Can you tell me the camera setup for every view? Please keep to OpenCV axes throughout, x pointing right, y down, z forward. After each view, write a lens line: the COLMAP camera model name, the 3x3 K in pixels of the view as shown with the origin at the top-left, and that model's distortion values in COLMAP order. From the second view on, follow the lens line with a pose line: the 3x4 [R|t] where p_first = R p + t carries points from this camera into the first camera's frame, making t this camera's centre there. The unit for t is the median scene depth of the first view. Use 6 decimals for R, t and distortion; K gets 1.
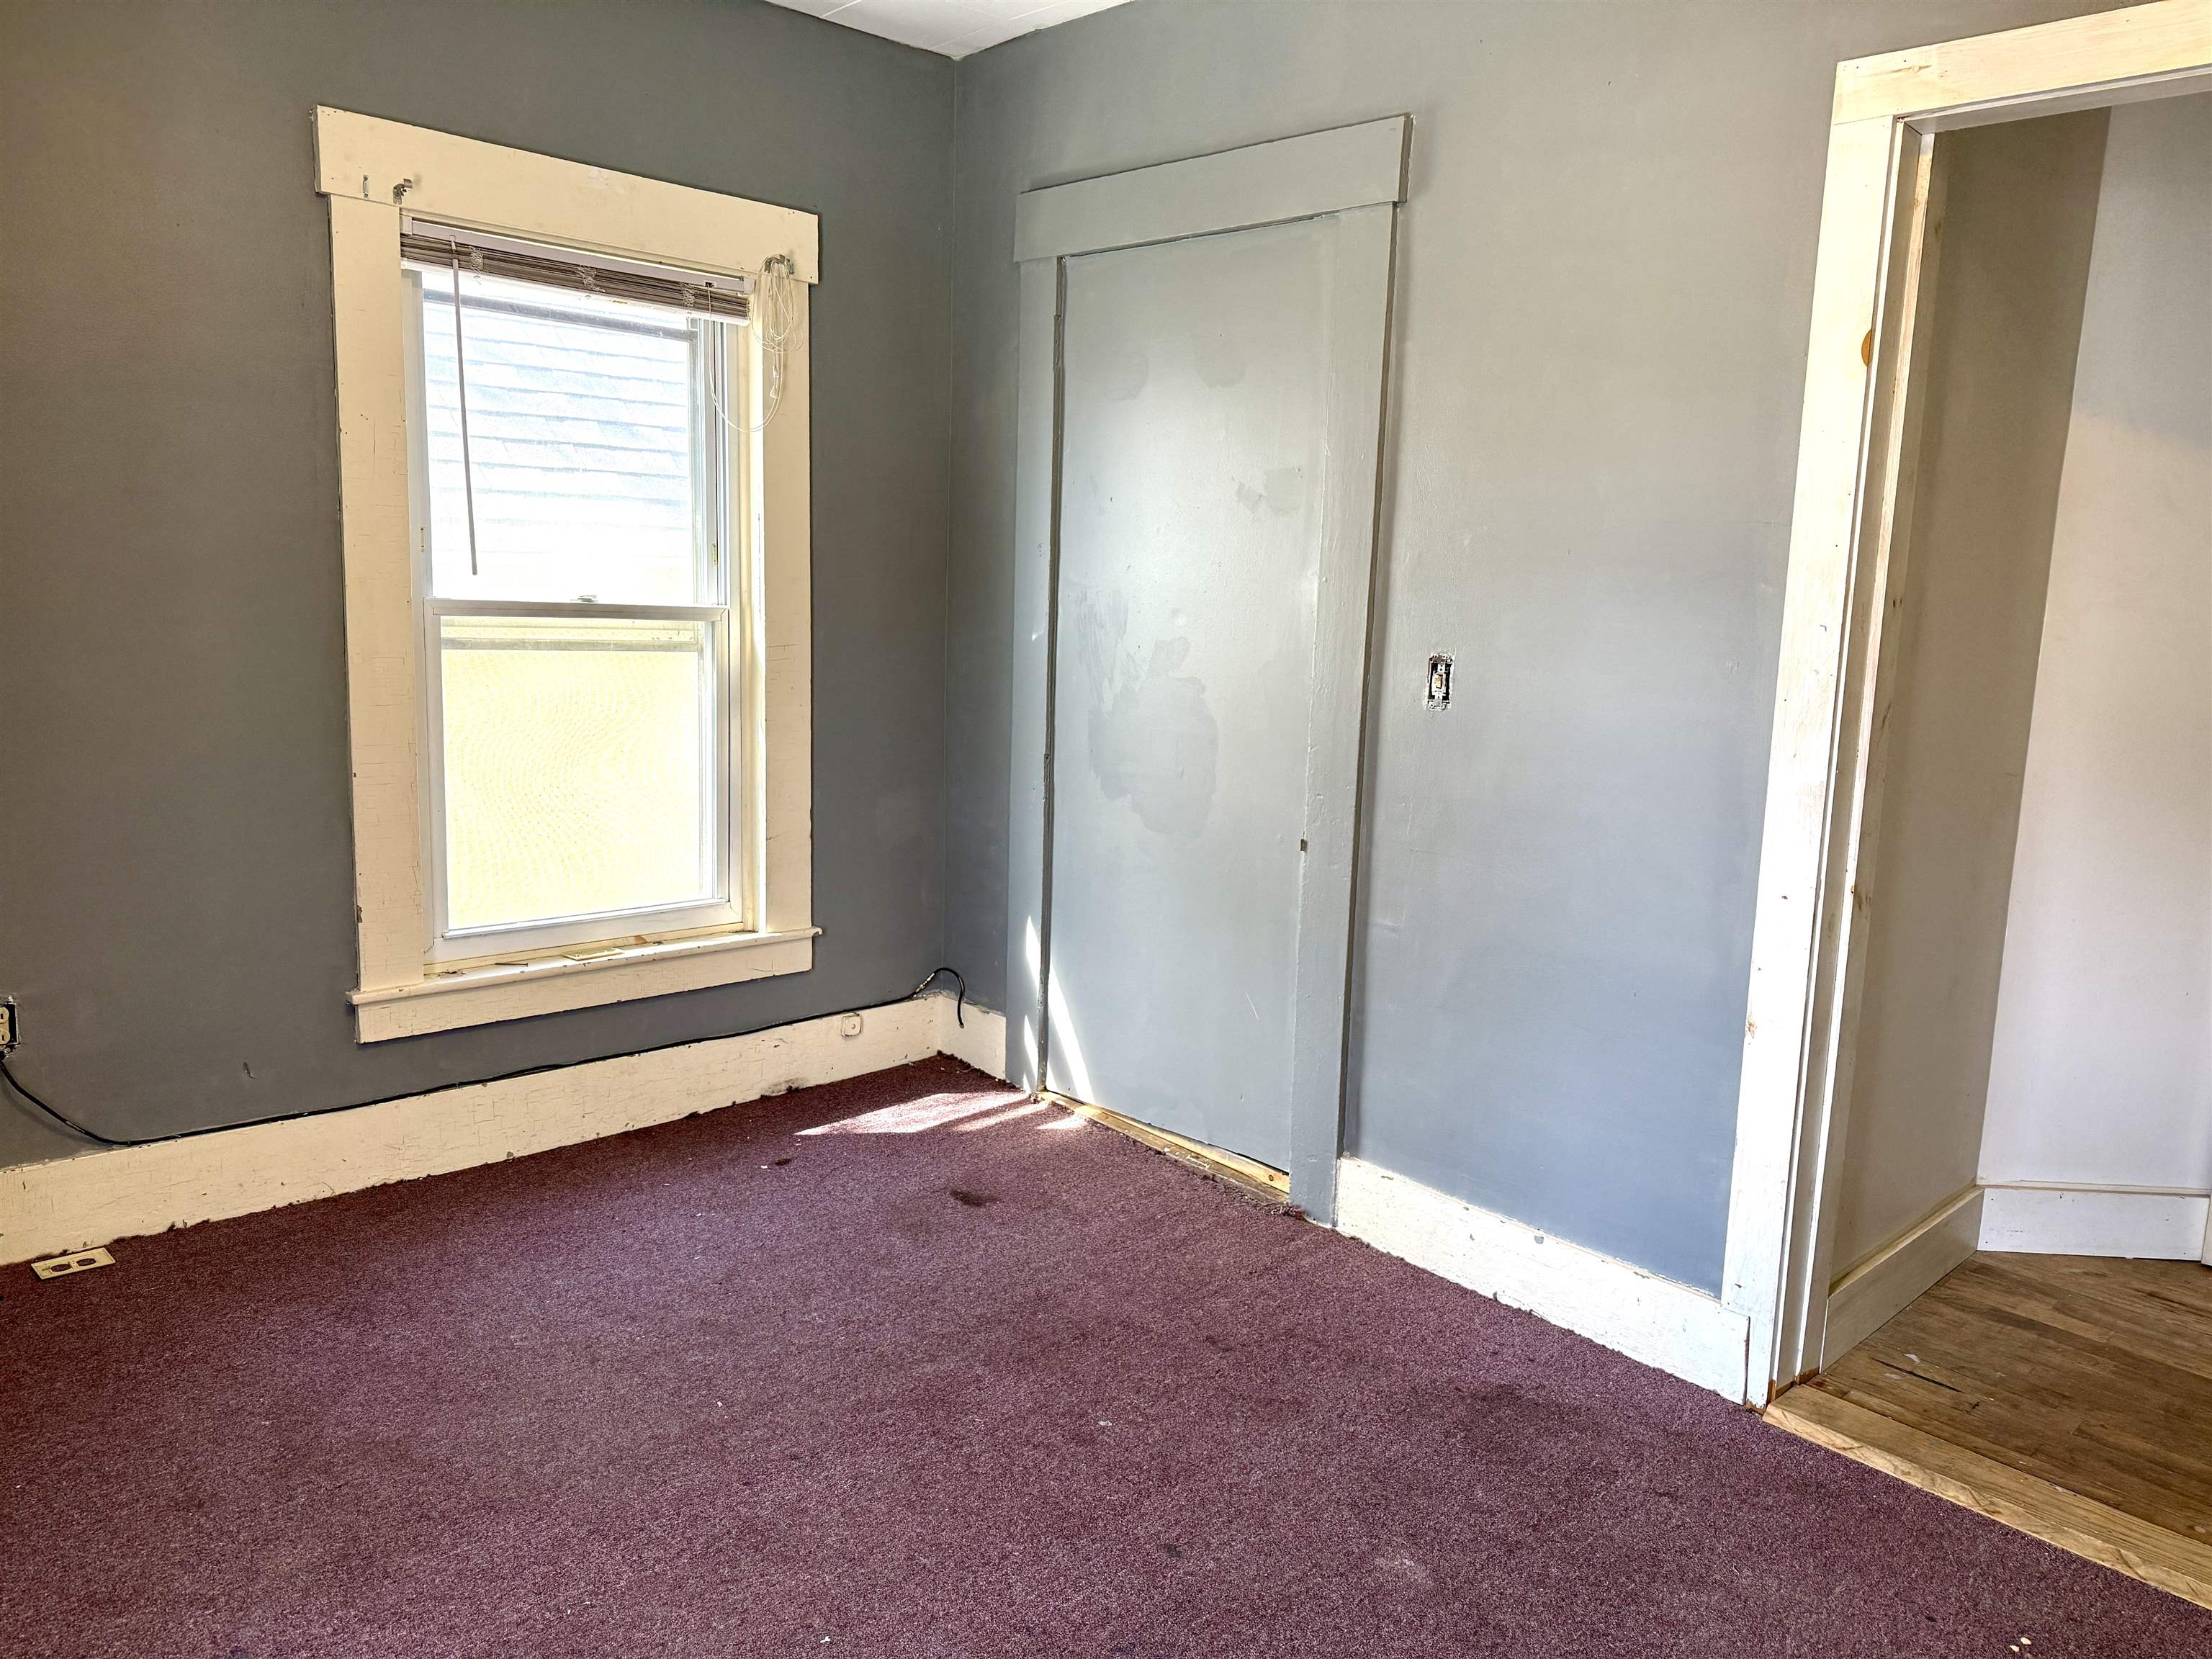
lens RADIAL K [[1570.0, 0, 1100.5], [0, 1570.0, 829.4], [0, 0, 1]] dist [-0.002229, -0.007623]
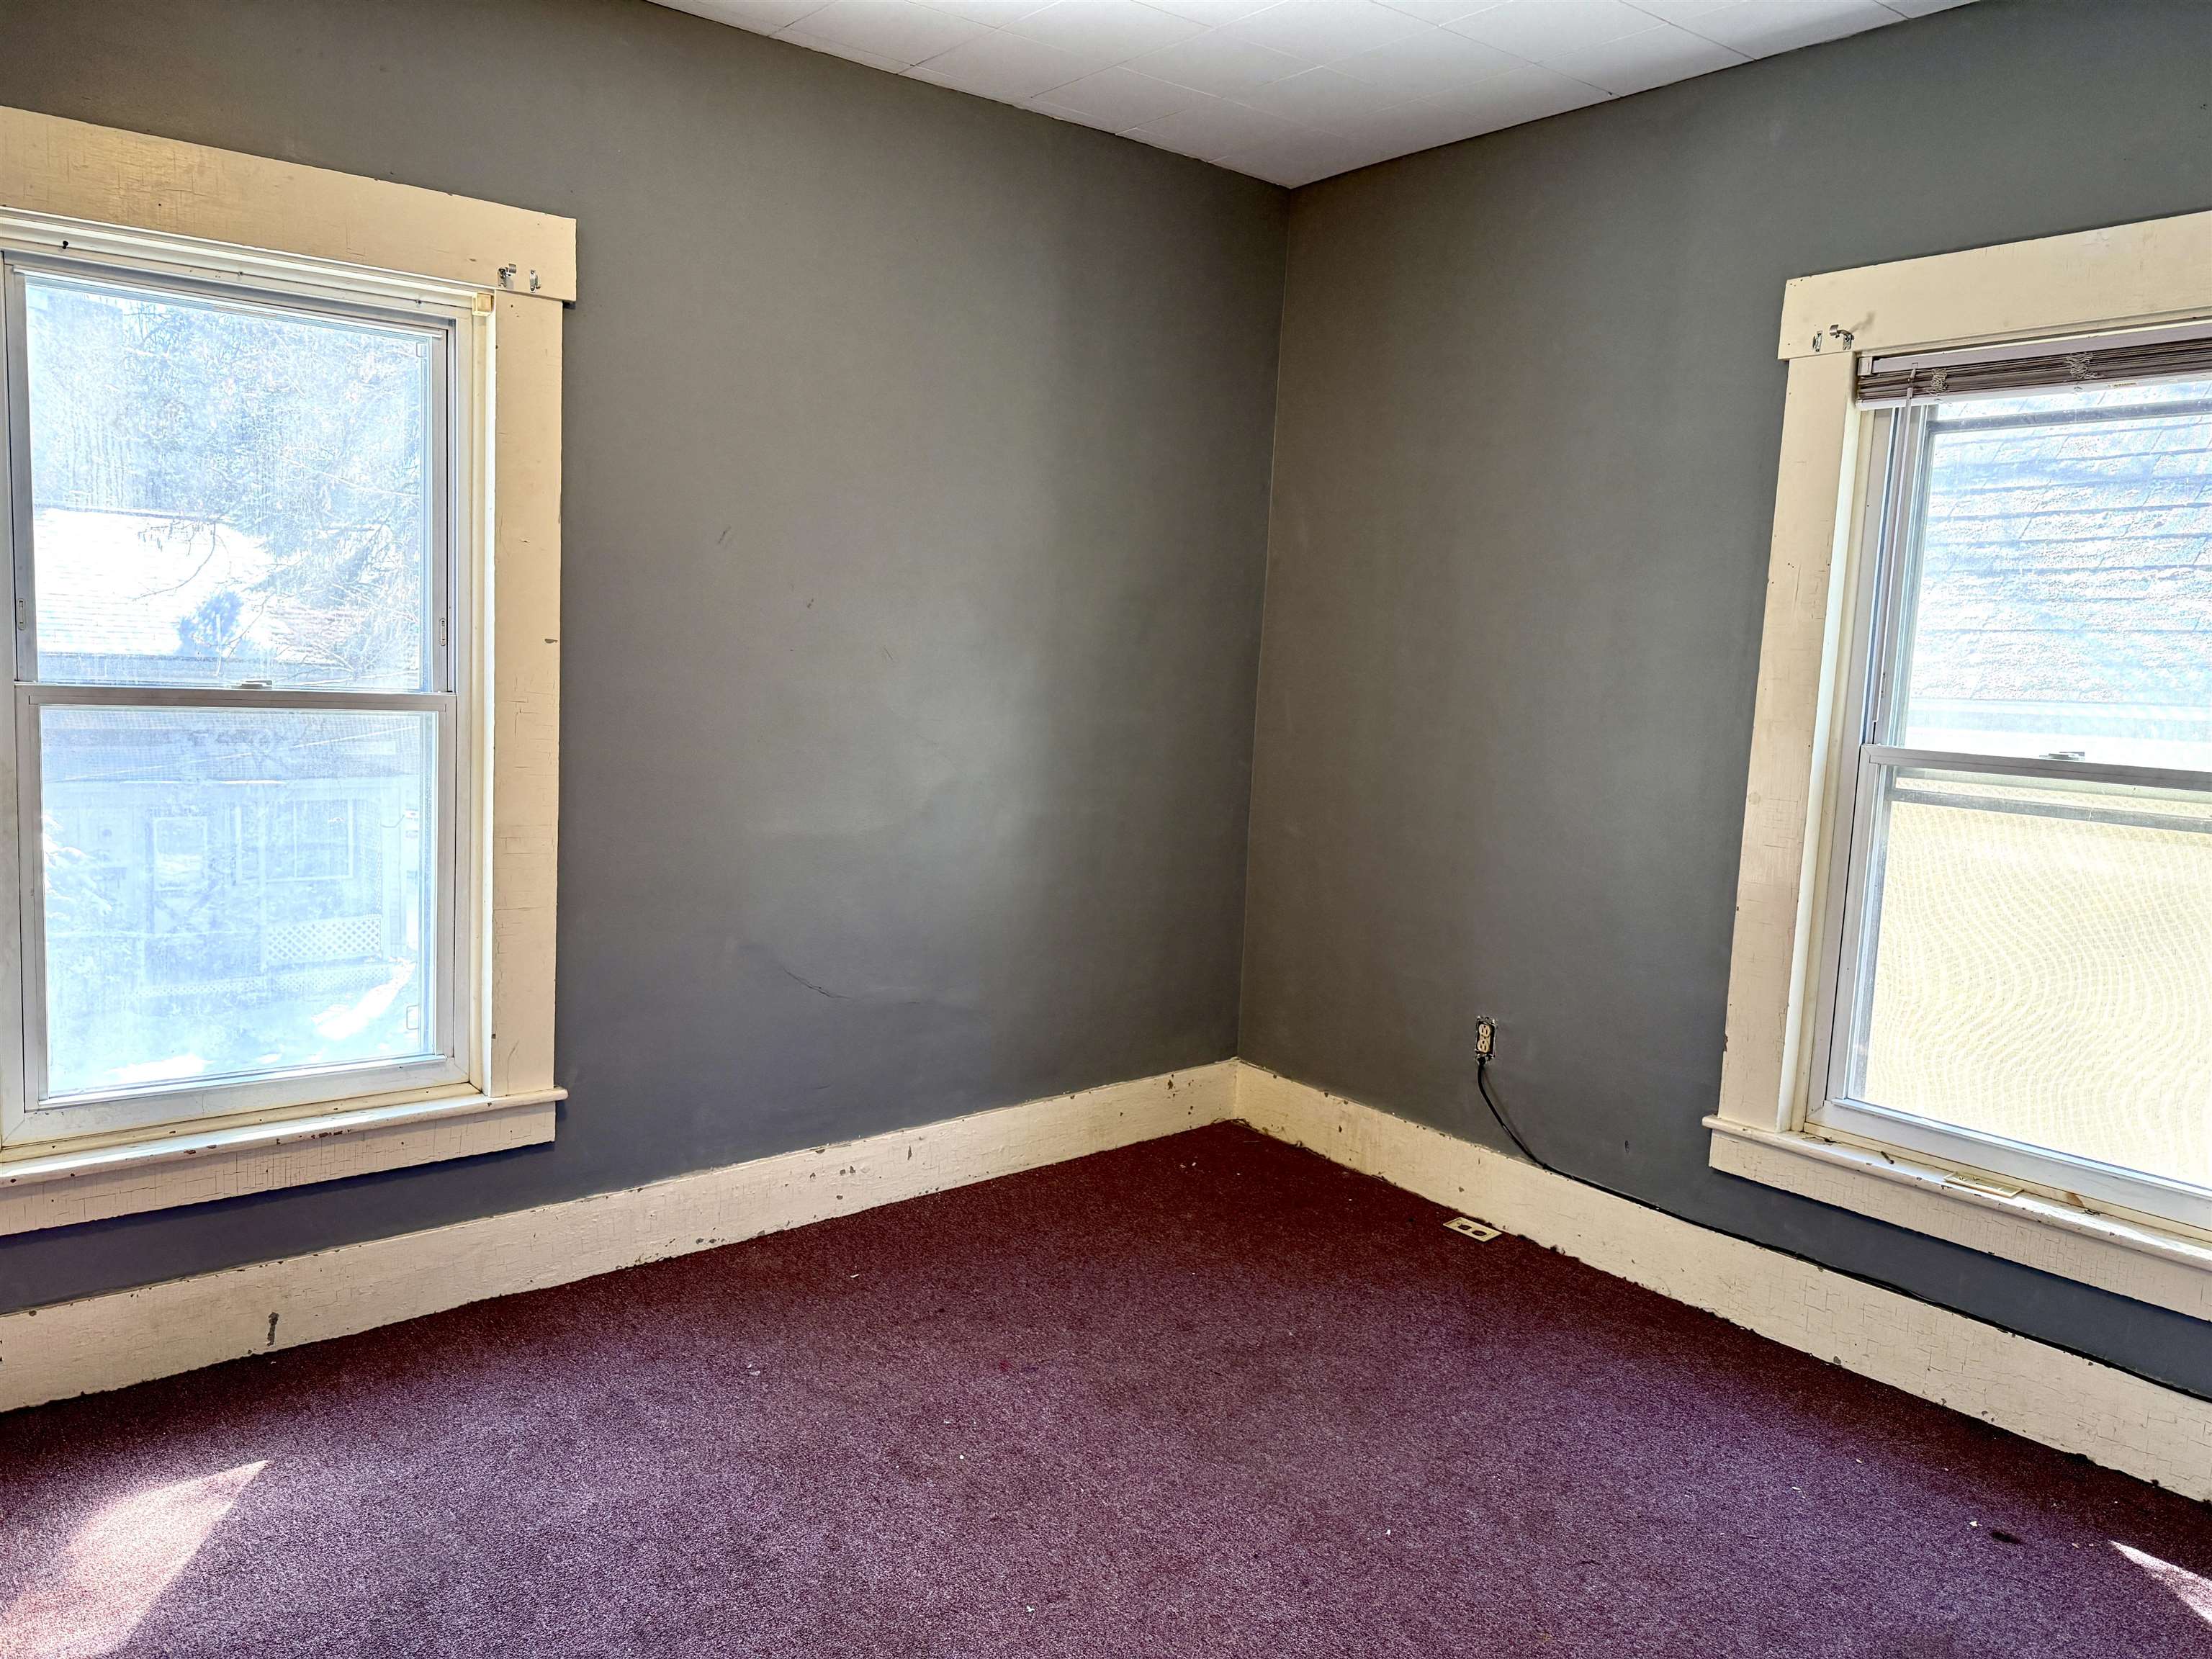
lens RADIAL K [[1570.0, 0, 1098.8], [0, 1570.0, 829.4], [0, 0, 1]] dist [-0.002229, -0.007623]
pose [[-0.105430, 0.070597, -0.991918, 0.572728], [-0.197023, 0.976220, 0.090421, -0.093064], [0.974714, 0.204964, -0.089014, 0.650855]]
